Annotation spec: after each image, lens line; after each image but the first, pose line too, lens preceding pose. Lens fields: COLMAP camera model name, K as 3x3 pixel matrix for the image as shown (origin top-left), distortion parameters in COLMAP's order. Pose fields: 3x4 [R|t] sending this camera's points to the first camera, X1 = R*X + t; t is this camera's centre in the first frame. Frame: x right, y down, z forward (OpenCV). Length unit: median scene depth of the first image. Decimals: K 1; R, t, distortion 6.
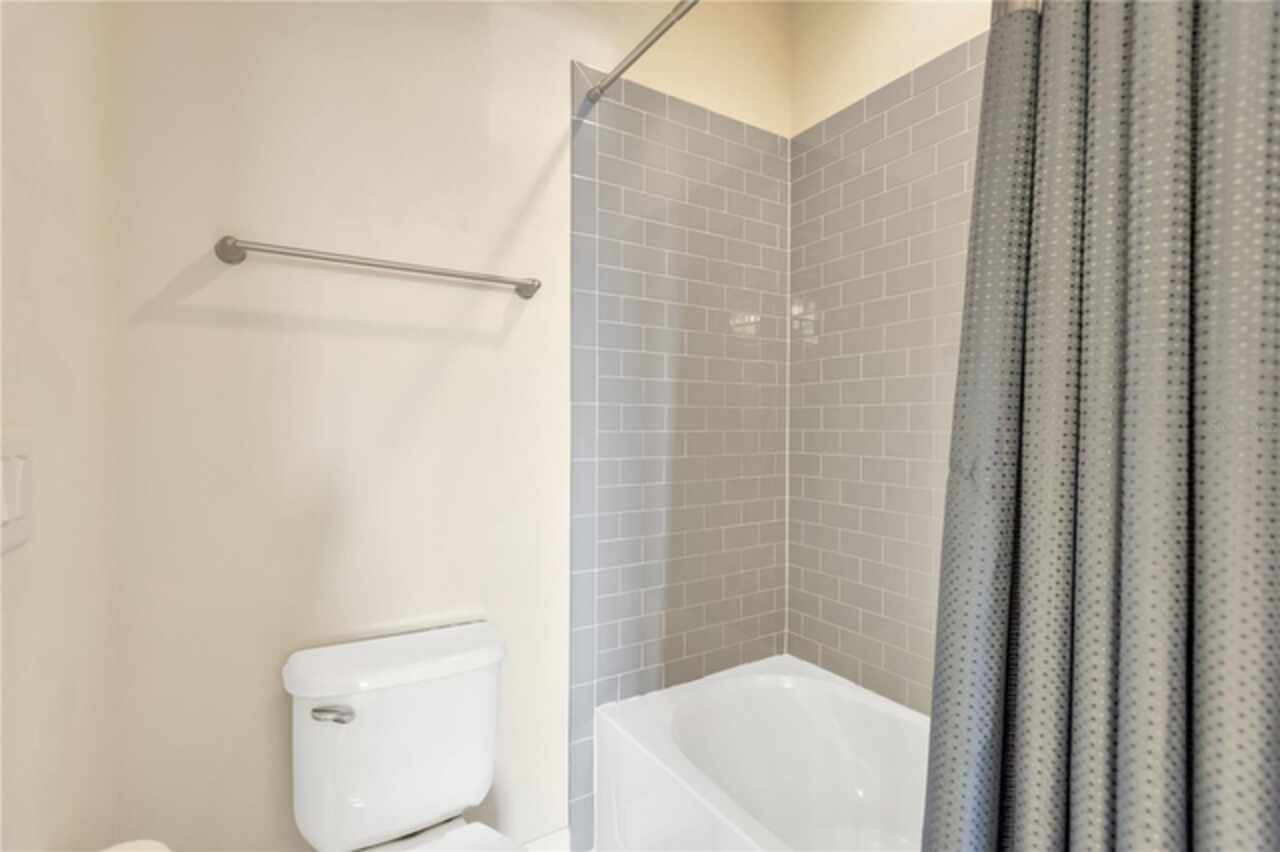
lens RADIAL K [[595.8, 0, 639.3], [0, 595.8, 422.8], [0, 0, 1]] dist [0.024177, 0.000269]
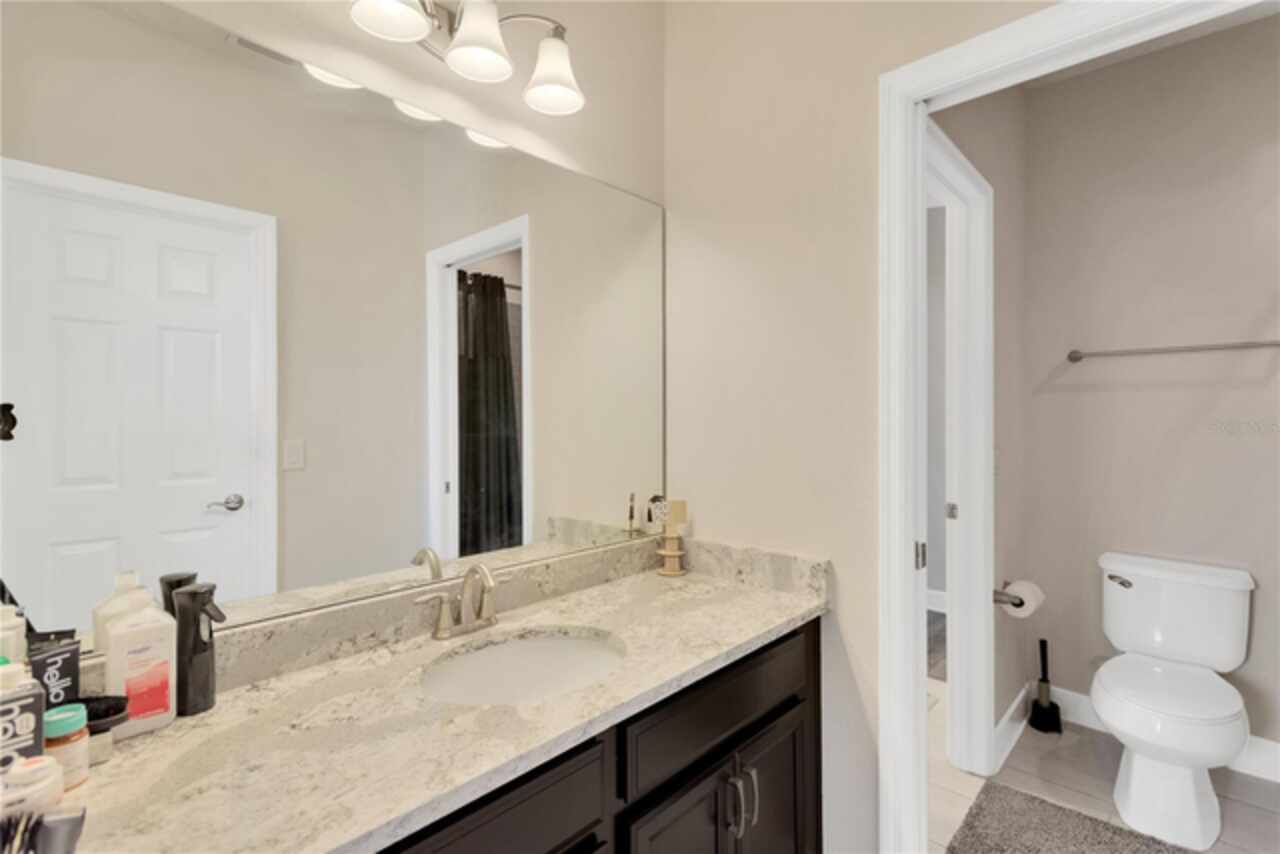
lens RADIAL K [[595.8, 0, 639.0], [0, 595.8, 428.2], [0, 0, 1]] dist [0.024177, 0.000269]
pose [[0.249960, -0.016401, -0.968117, 1.009187], [-0.000709, 0.999853, -0.017122, -0.003248], [0.968256, 0.004966, 0.249912, -1.025653]]
